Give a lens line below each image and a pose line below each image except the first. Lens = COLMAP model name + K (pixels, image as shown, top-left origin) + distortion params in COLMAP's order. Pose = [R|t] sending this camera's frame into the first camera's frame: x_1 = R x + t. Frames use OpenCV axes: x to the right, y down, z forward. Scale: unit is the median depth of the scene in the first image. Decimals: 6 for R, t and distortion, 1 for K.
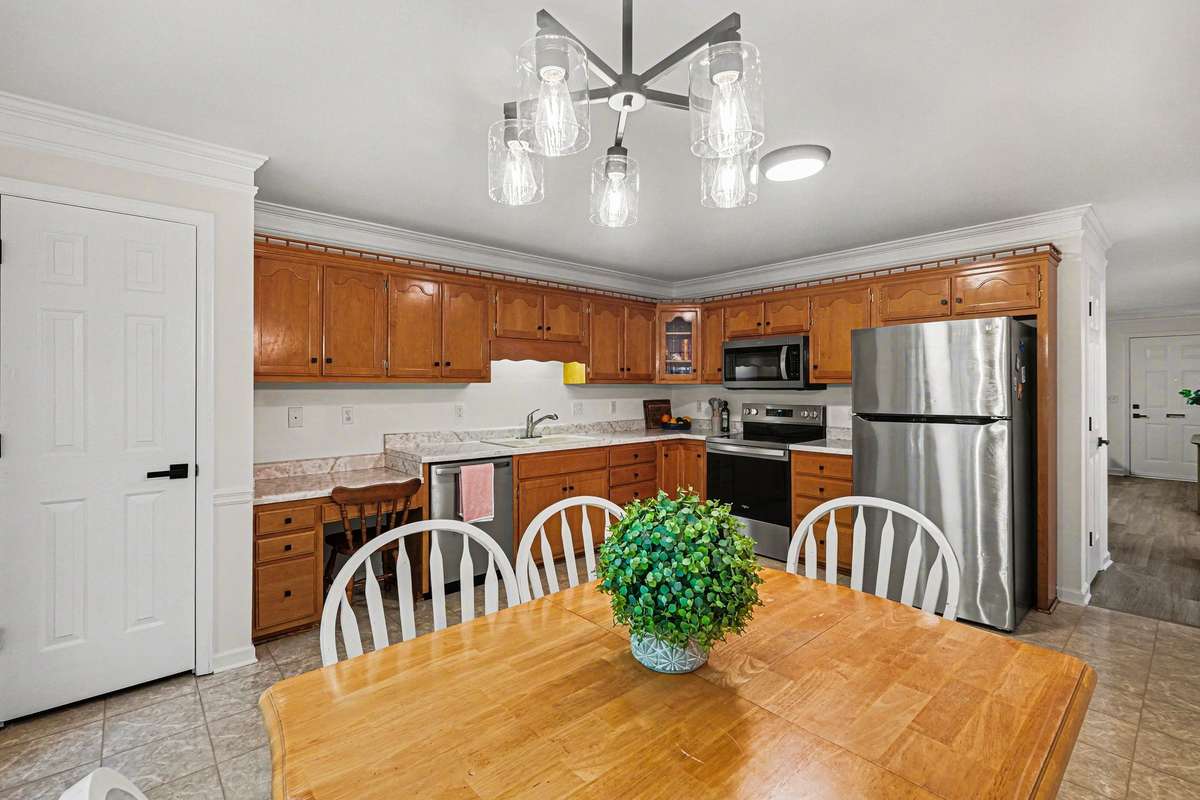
lens RADIAL K [[538.4, 0, 604.7], [0, 538.4, 383.5], [0, 0, 1]] dist [0.004889, -0.001010]
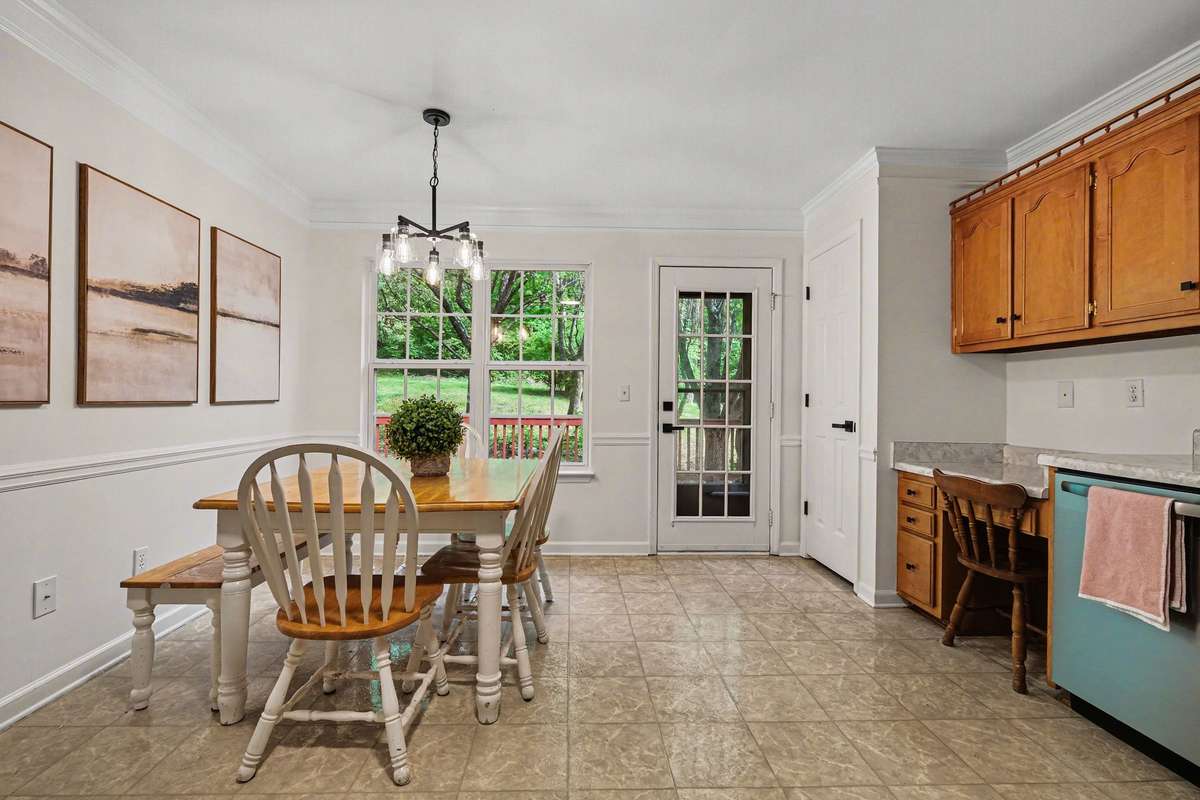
lens RADIAL K [[538.4, 0, 596.8], [0, 538.4, 400.0], [0, 0, 1]] dist [0.004889, -0.001010]
pose [[-0.648214, -0.009525, -0.761399, 0.410302], [-0.004993, 0.999953, -0.008258, 0.075500], [0.761442, -0.001552, -0.648231, 0.931432]]
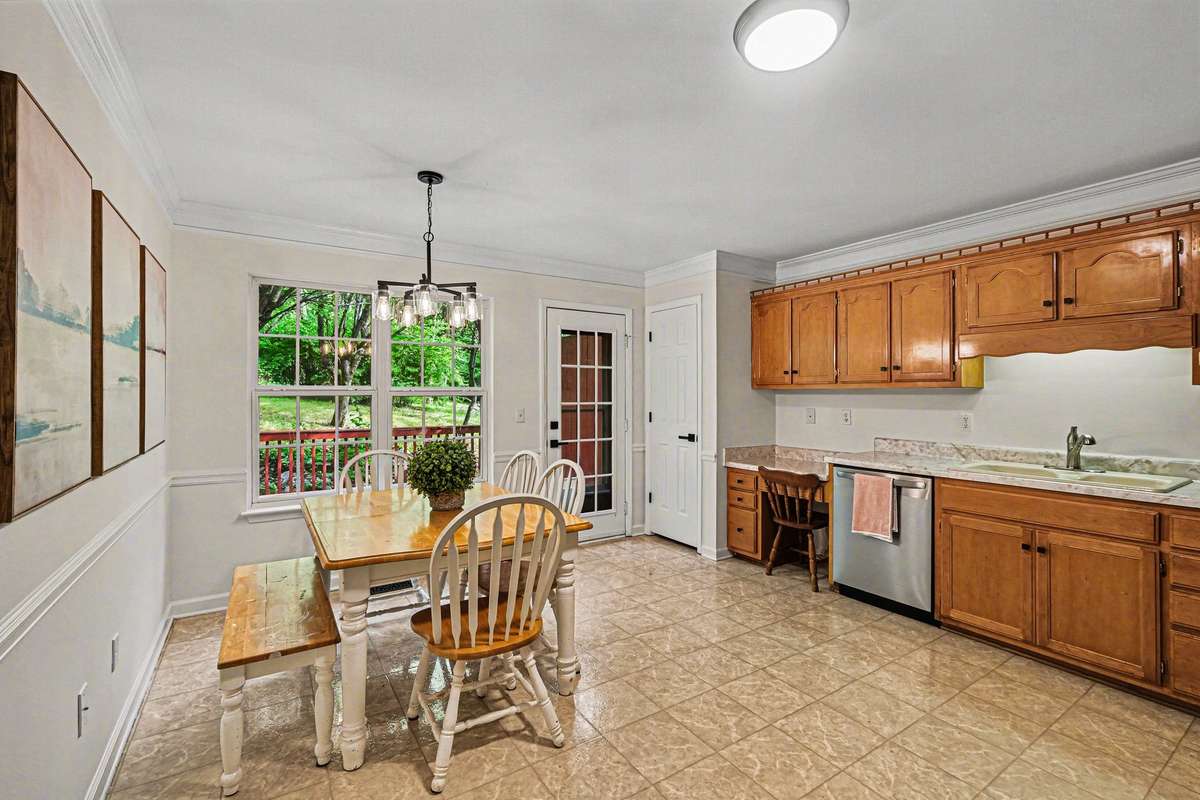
lens RADIAL K [[538.4, 0, 603.0], [0, 538.4, 394.7], [0, 0, 1]] dist [0.004889, -0.001010]
pose [[-0.154128, 0.002419, -0.988048, 0.739483], [0.005625, 0.999983, 0.001571, 0.006102], [0.988035, -0.005316, -0.154139, 0.664059]]
